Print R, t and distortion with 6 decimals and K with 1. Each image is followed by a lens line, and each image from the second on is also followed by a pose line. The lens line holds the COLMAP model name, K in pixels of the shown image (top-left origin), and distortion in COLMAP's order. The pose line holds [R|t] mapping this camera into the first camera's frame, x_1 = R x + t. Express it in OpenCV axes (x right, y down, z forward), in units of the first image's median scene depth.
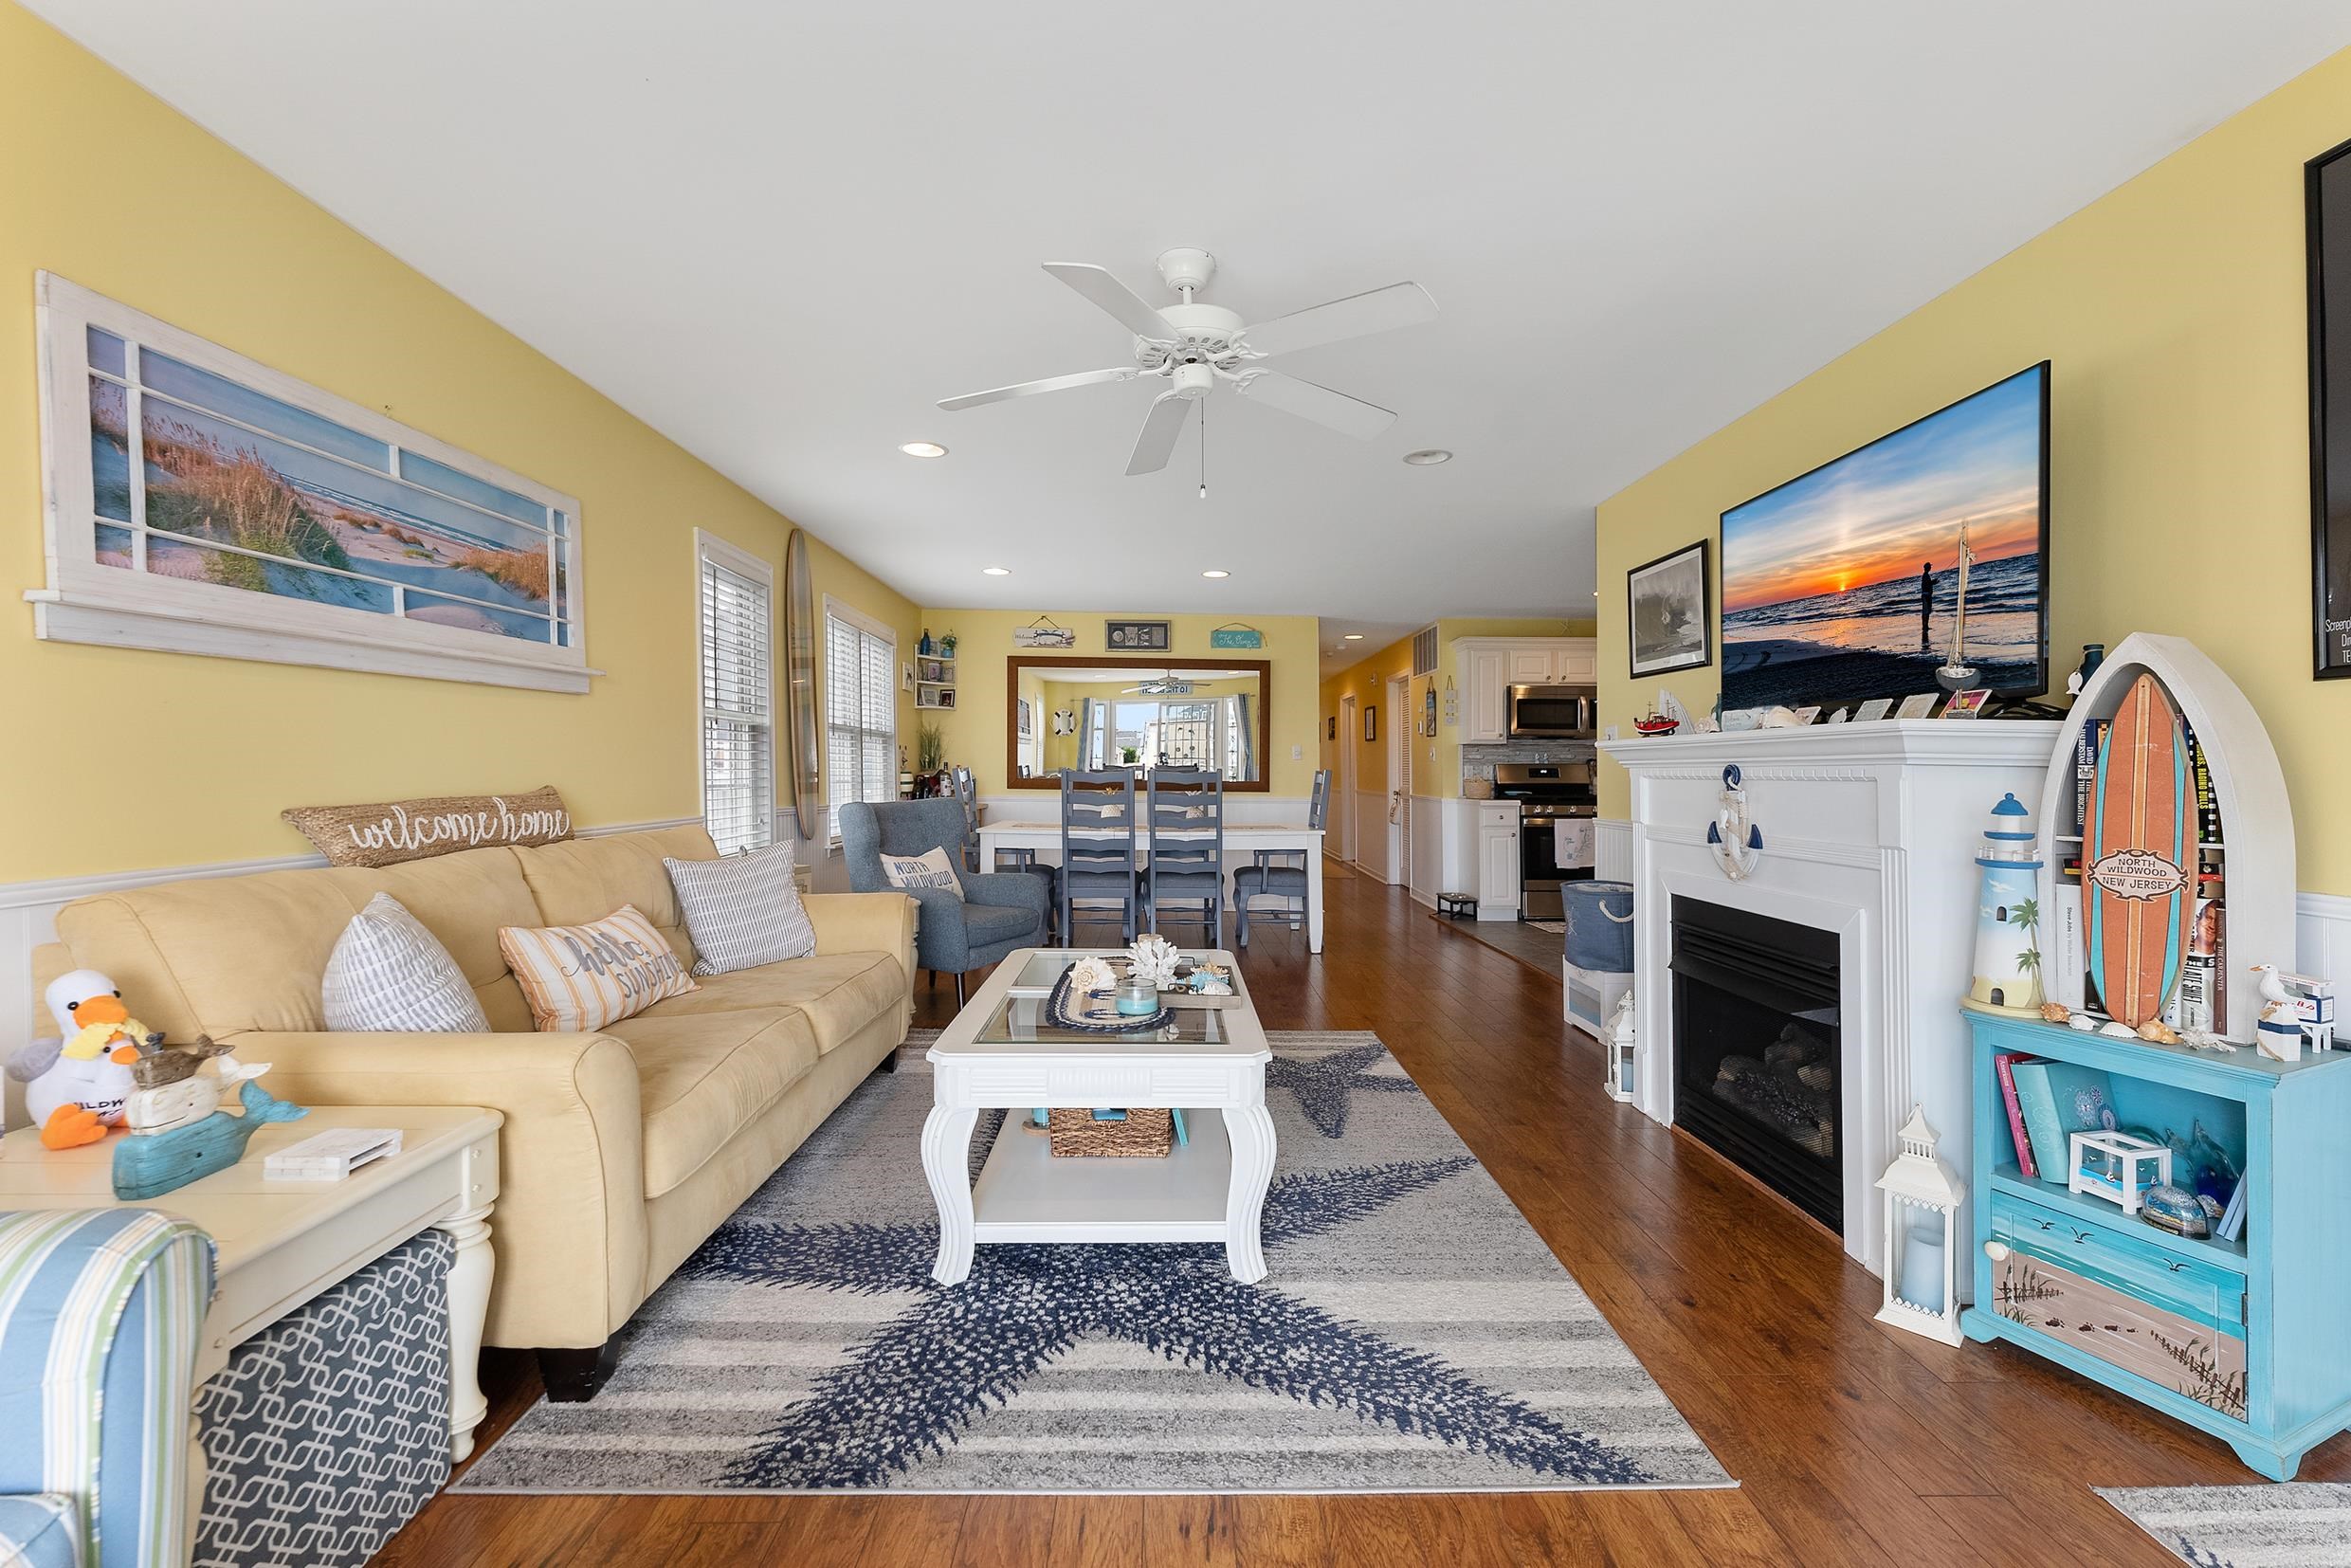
lens RADIAL K [[1062.2, 0, 1185.2], [0, 1062.2, 743.2], [0, 0, 1]] dist [-0.000946, 0.000172]
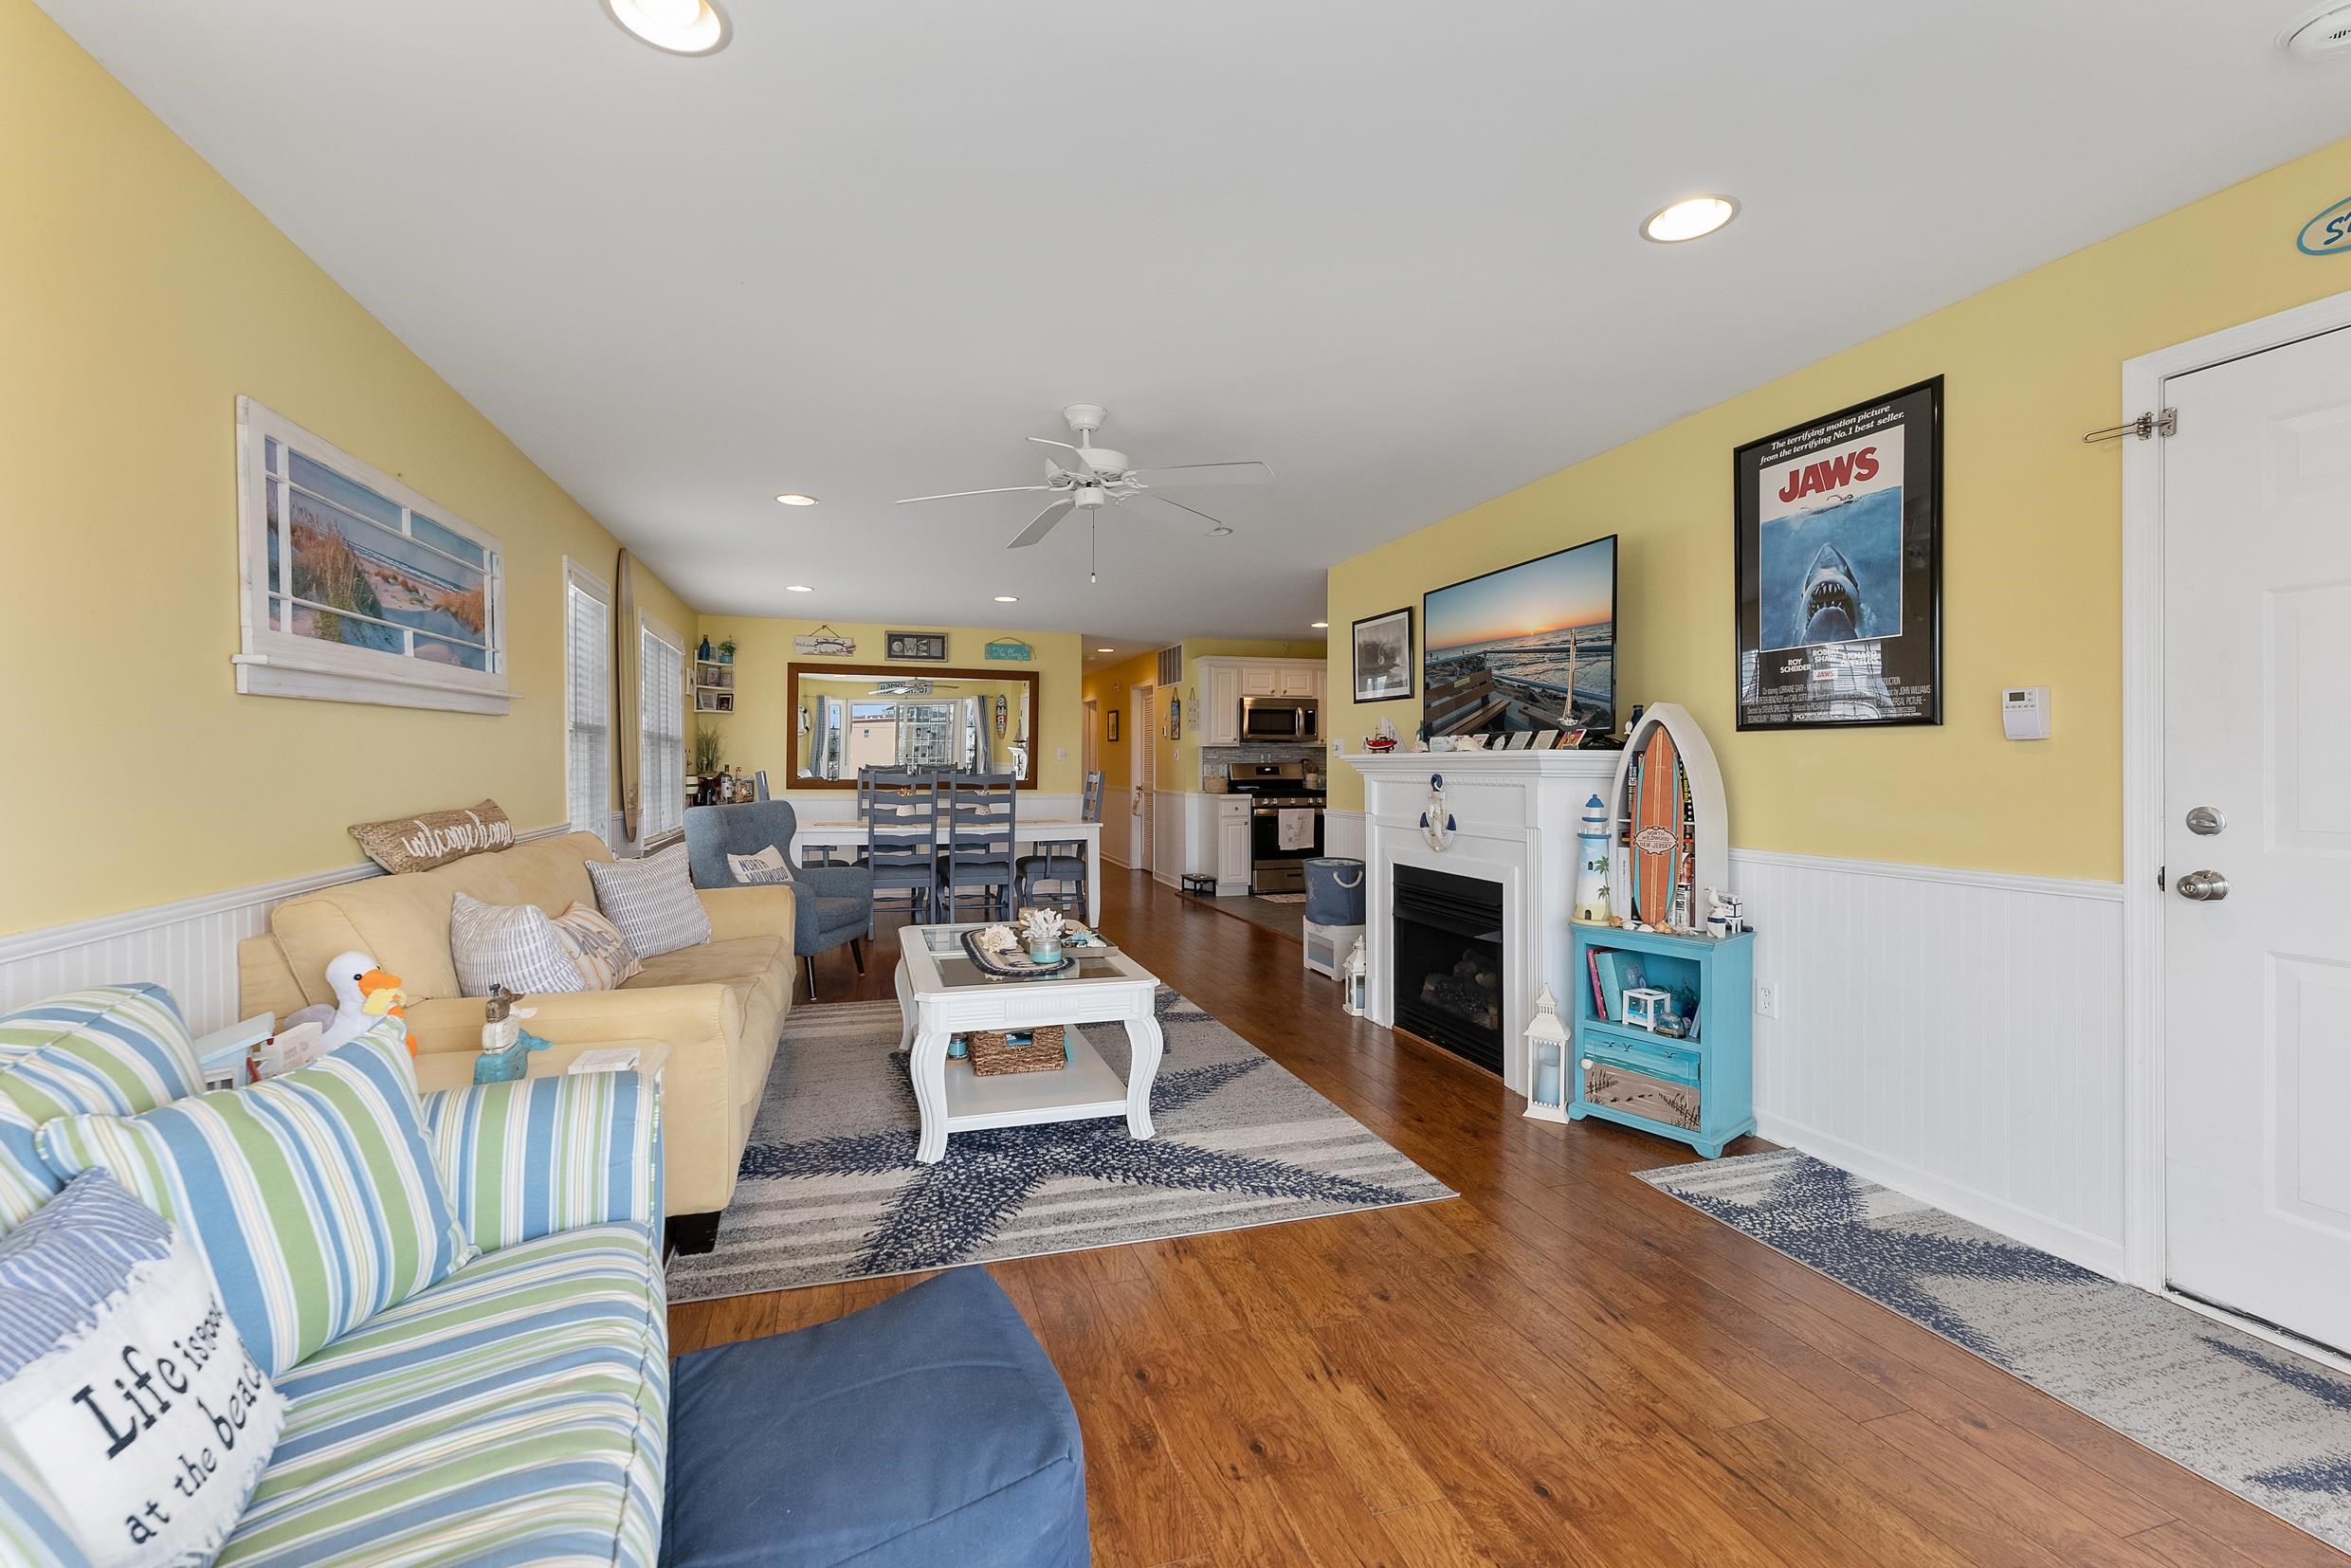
lens RADIAL K [[1062.2, 0, 1185.2], [0, 1062.2, 743.2], [0, 0, 1]] dist [-0.000946, 0.000172]
pose [[0.959560, 0.000228, 0.281505, -0.264220], [-0.002686, 0.999962, 0.008345, -0.037948], [-0.281492, -0.008763, 0.959523, -0.356172]]
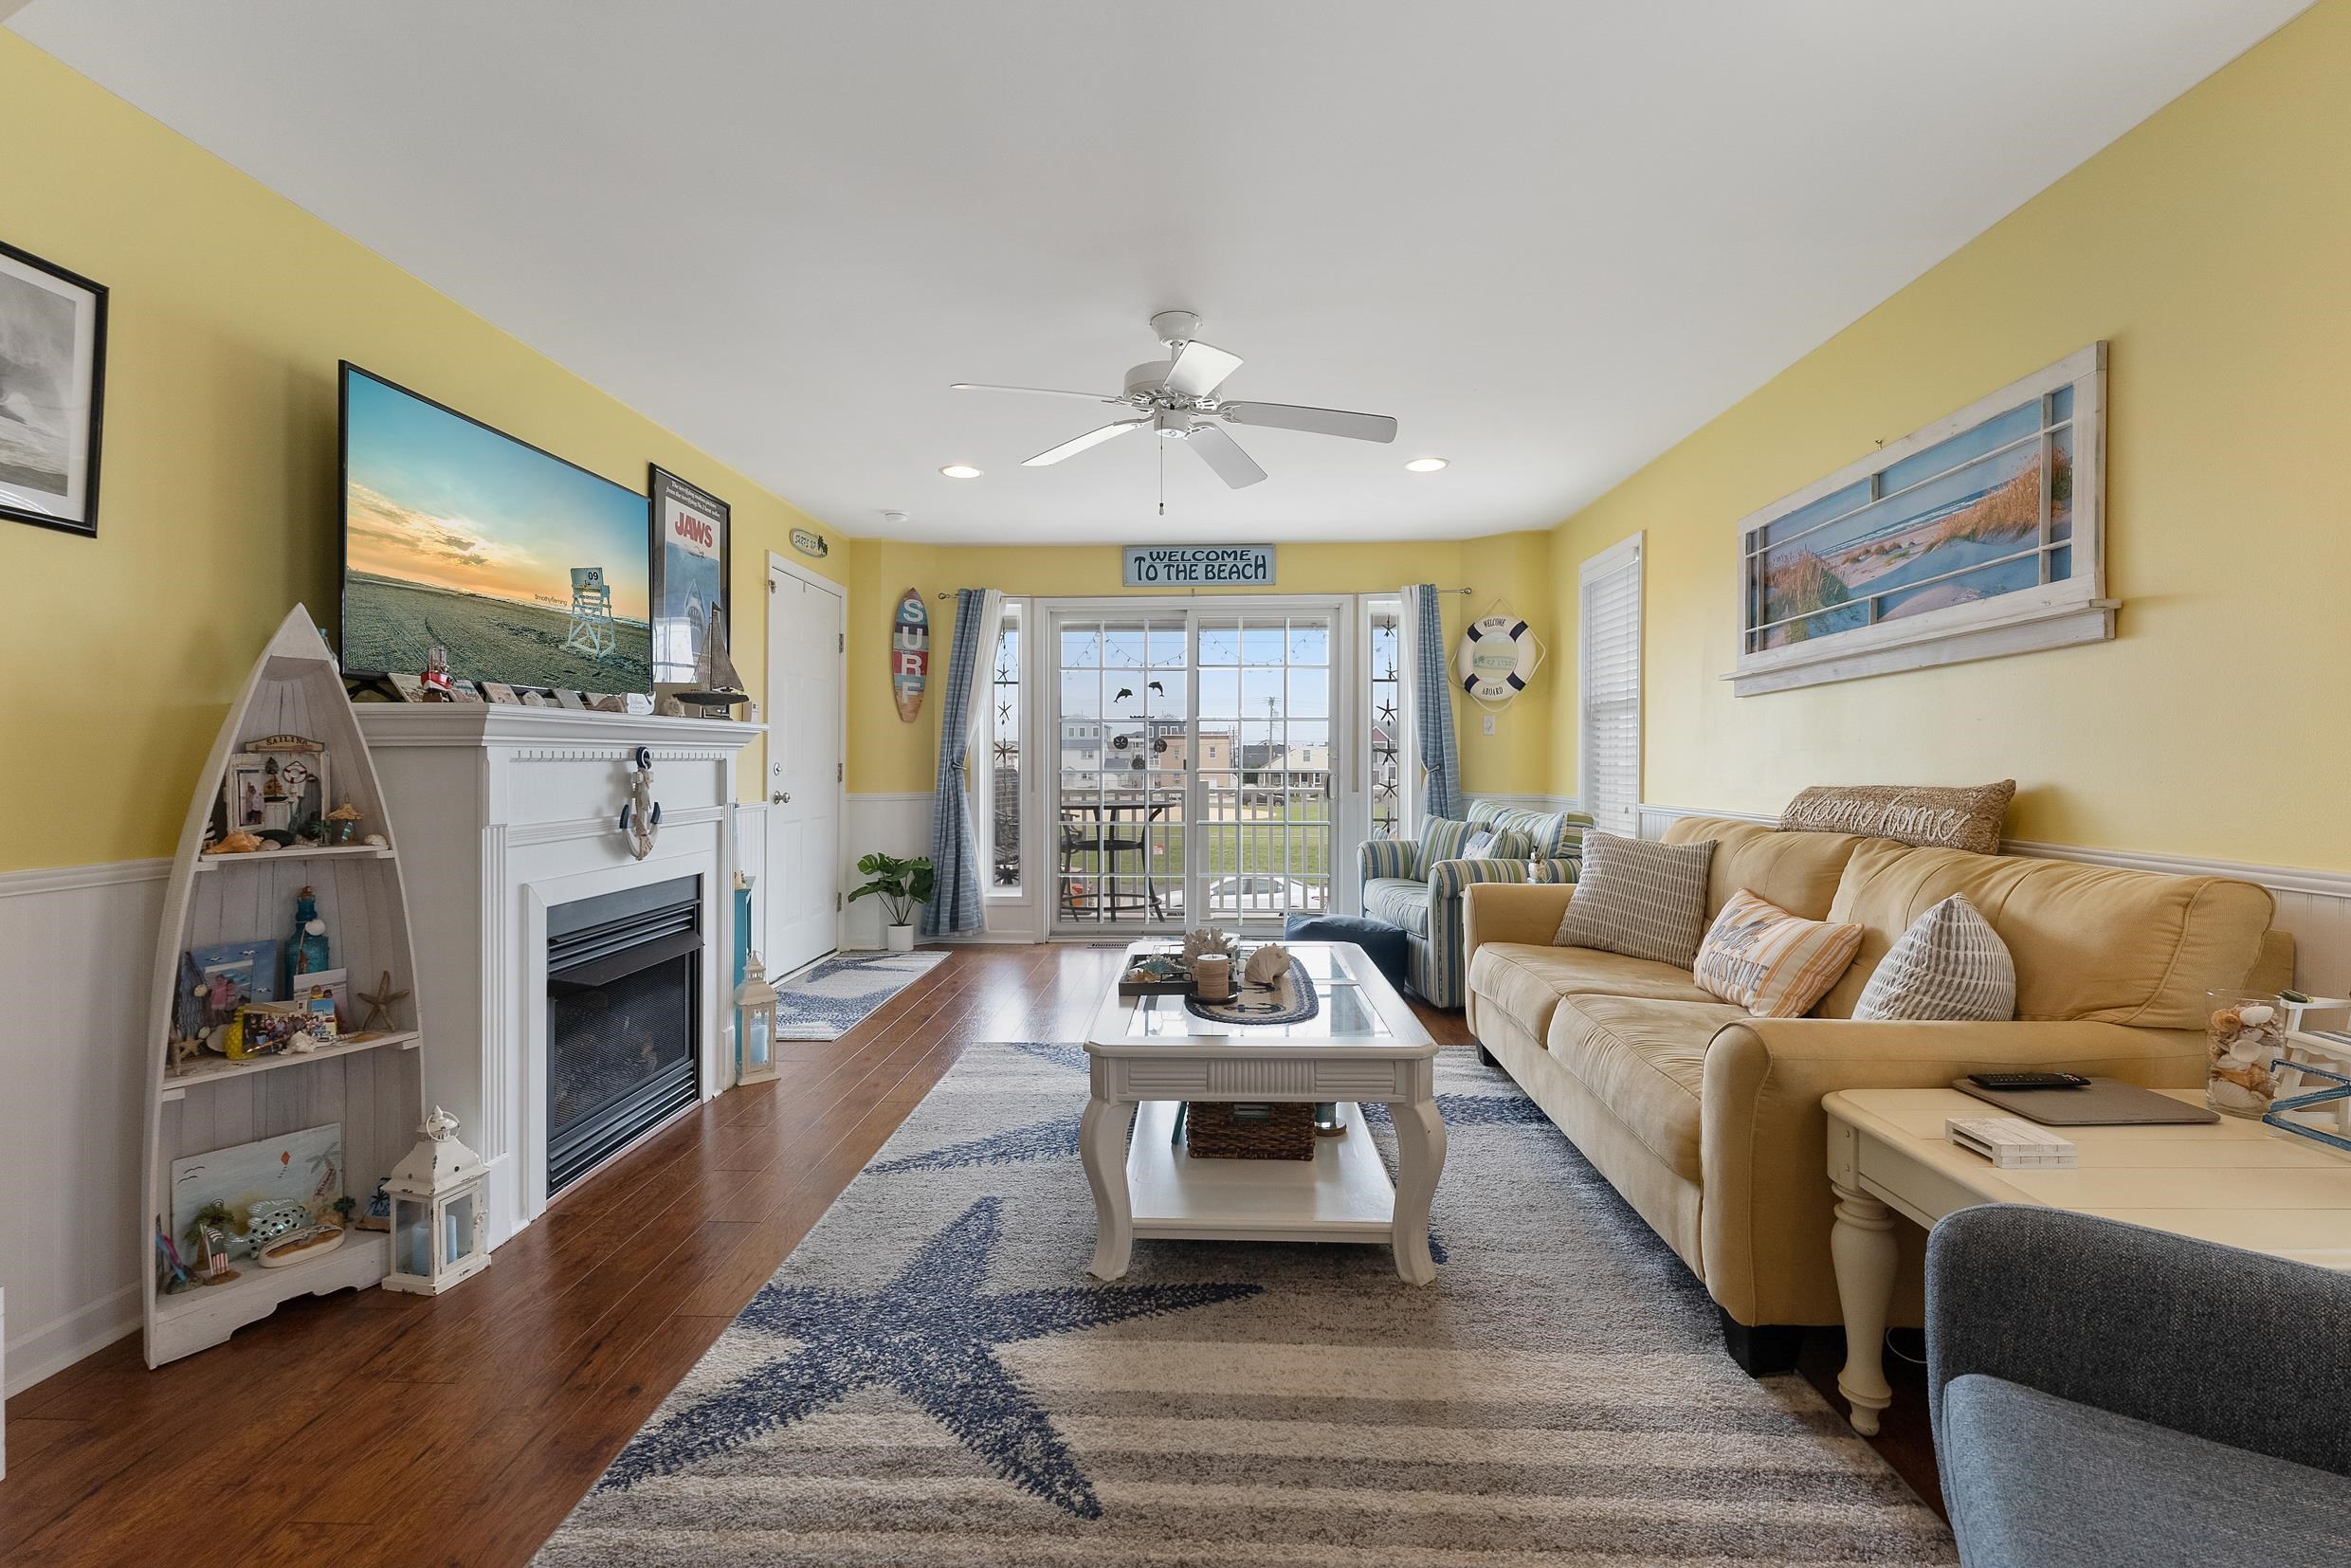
lens RADIAL K [[1037.4, 0, 1163.9], [0, 1037.4, 766.3], [0, 0, 1]] dist [-0.001705, -0.000227]
pose [[-0.997124, -0.006682, 0.075493, -0.072073], [-0.008341, 0.999730, -0.021684, 0.062772], [-0.075328, -0.022252, -0.996911, 2.180078]]
